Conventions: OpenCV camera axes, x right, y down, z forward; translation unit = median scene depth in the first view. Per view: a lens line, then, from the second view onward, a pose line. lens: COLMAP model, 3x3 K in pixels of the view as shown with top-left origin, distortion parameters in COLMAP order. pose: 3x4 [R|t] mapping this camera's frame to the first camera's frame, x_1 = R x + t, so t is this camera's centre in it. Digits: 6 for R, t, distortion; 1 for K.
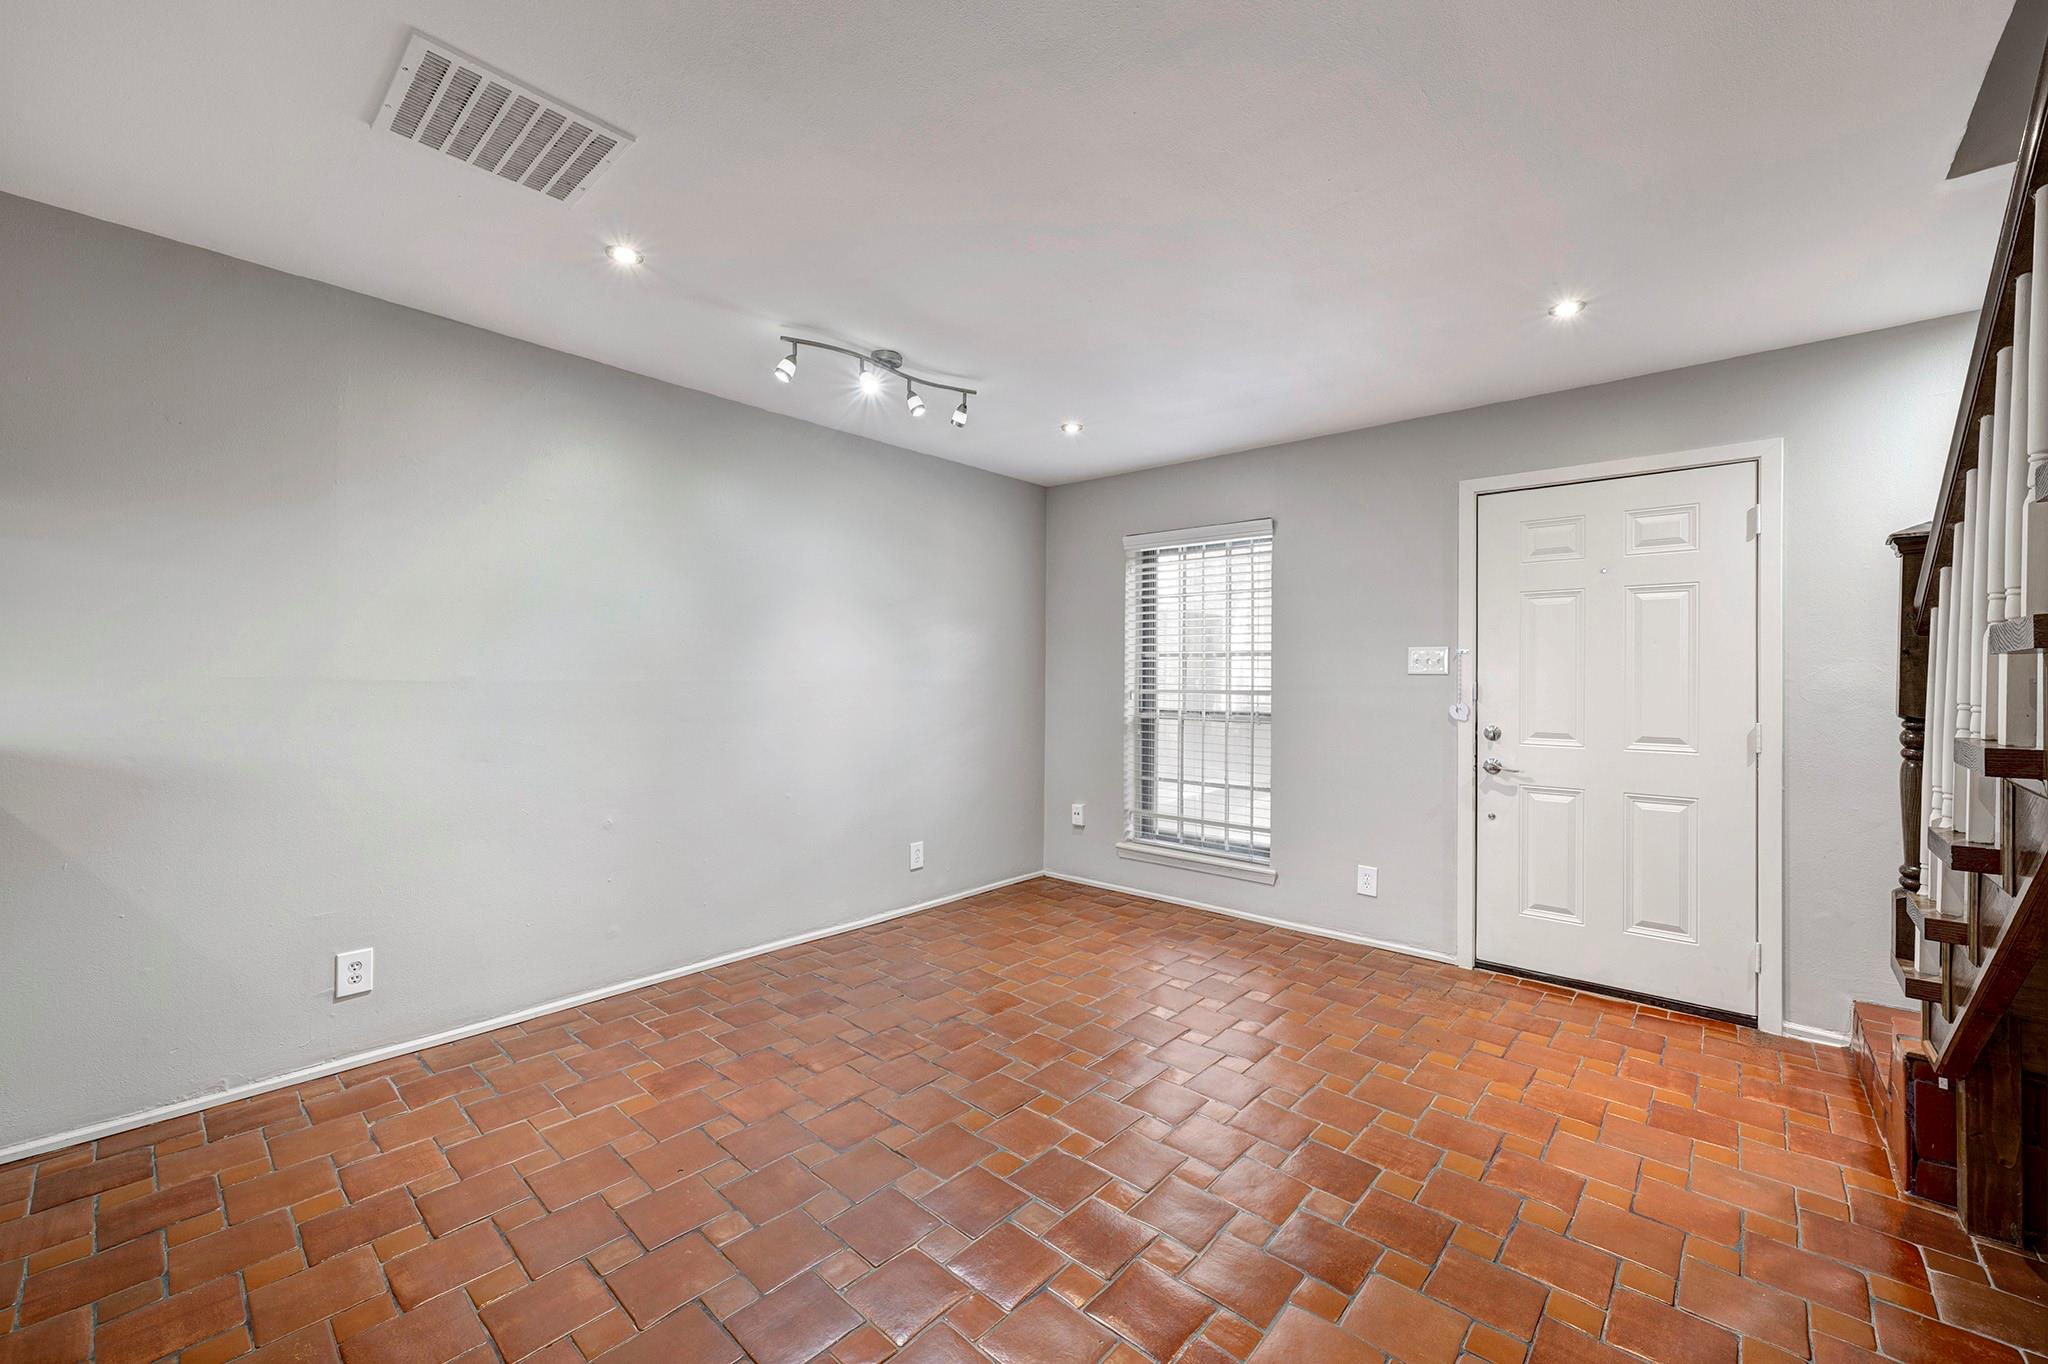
lens RADIAL K [[801.8, 0, 1064.1], [0, 801.8, 675.0], [0, 0, 1]] dist [0.003941, 0.000130]
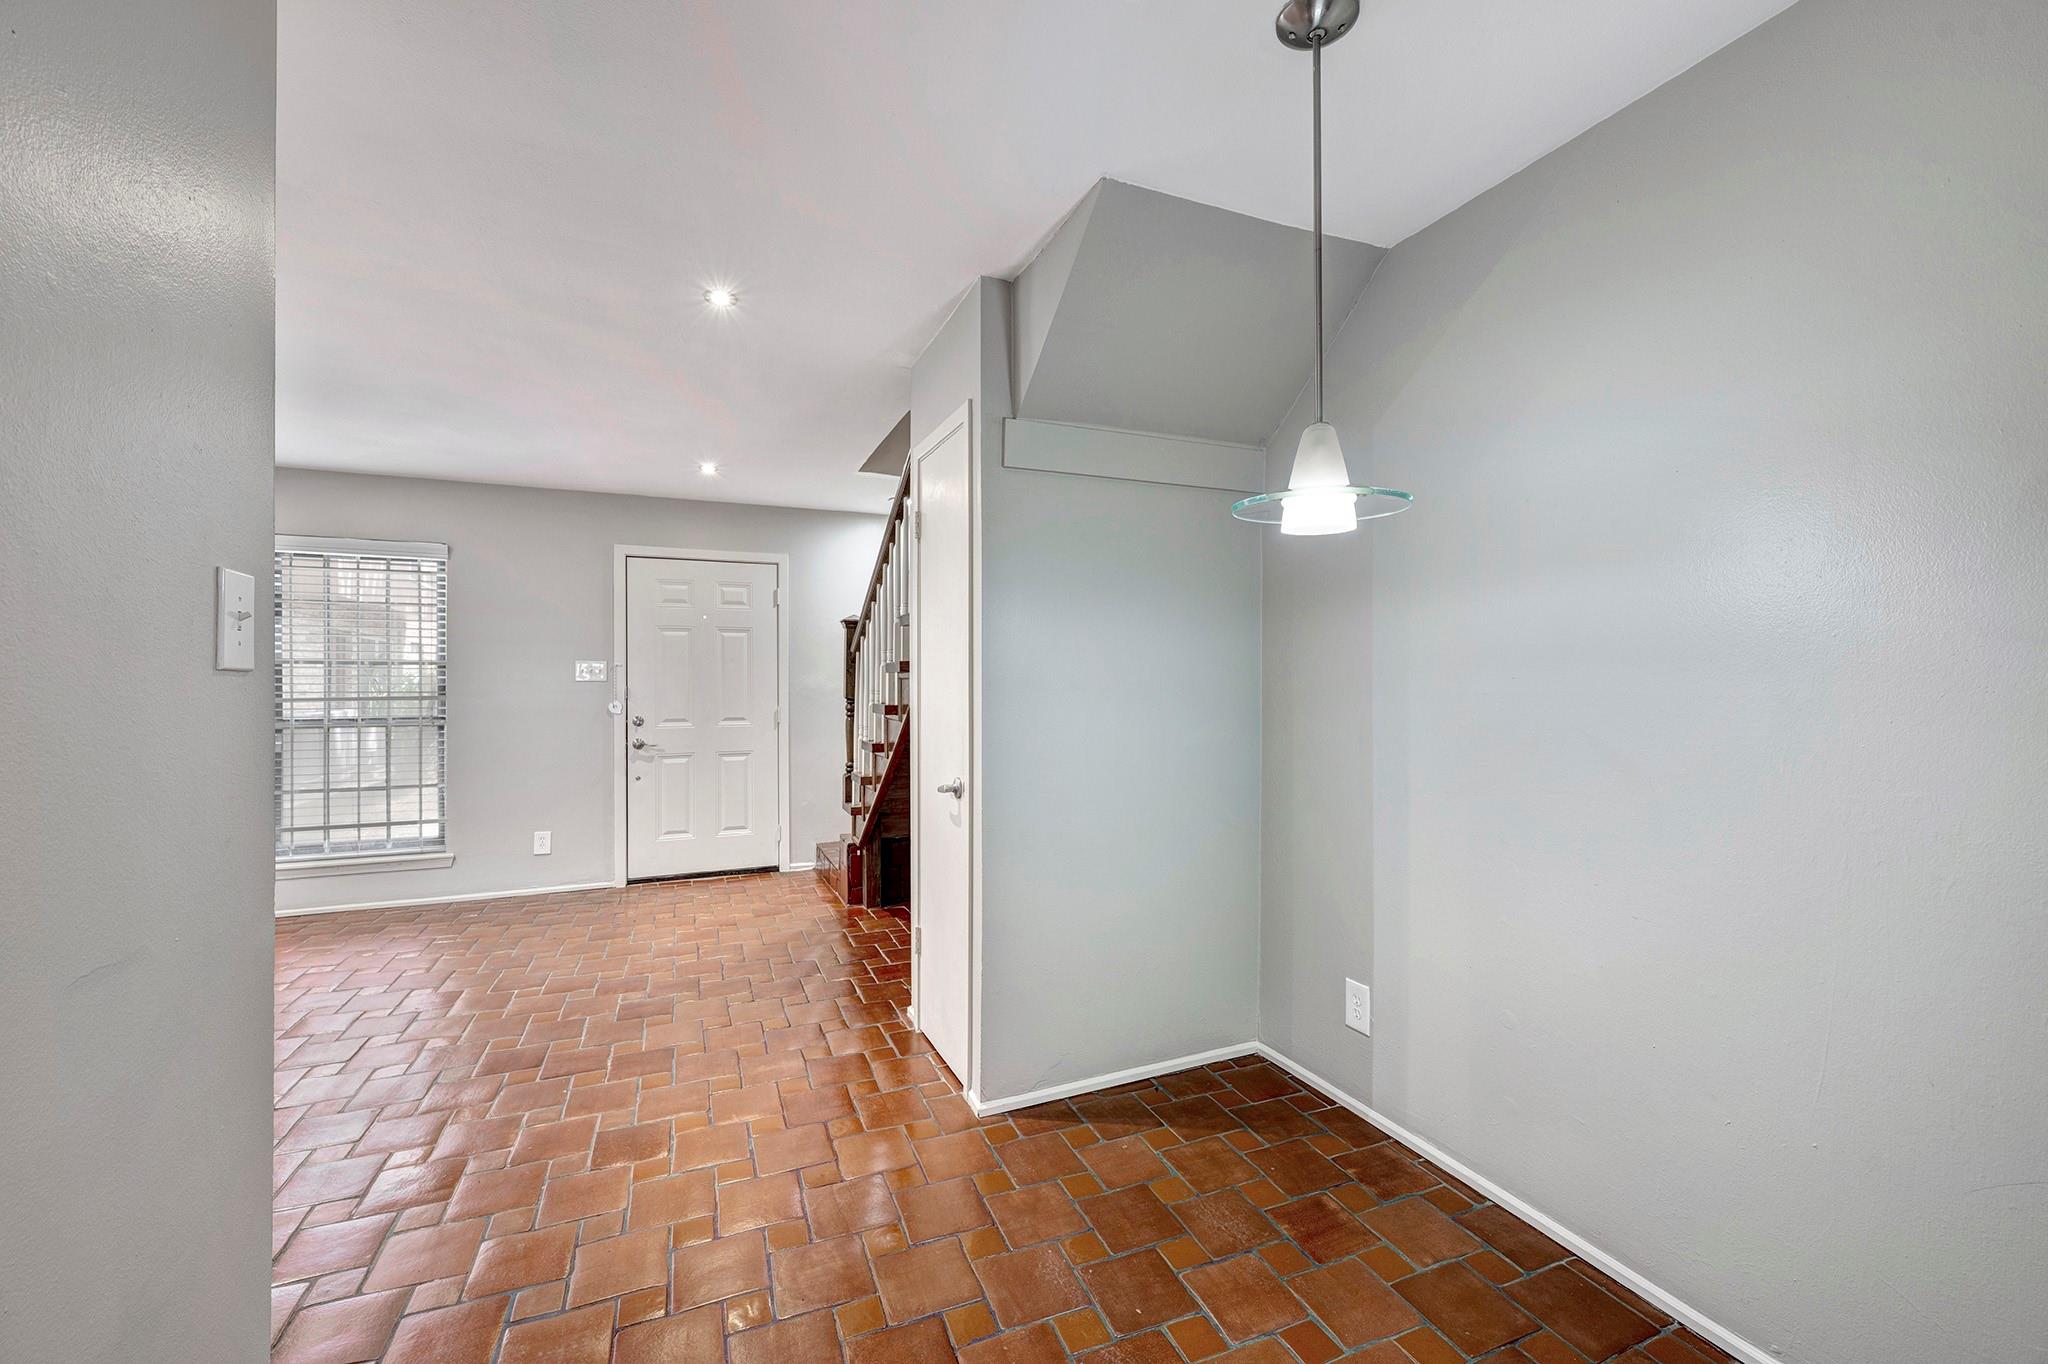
lens RADIAL K [[801.8, 0, 1017.1], [0, 801.8, 670.4], [0, 0, 1]] dist [0.003941, 0.000130]
pose [[0.450873, 0.005205, 0.892573, -0.451810], [0.004987, 0.999953, -0.008350, -0.004255], [-0.892574, 0.008216, 0.450825, -0.270192]]
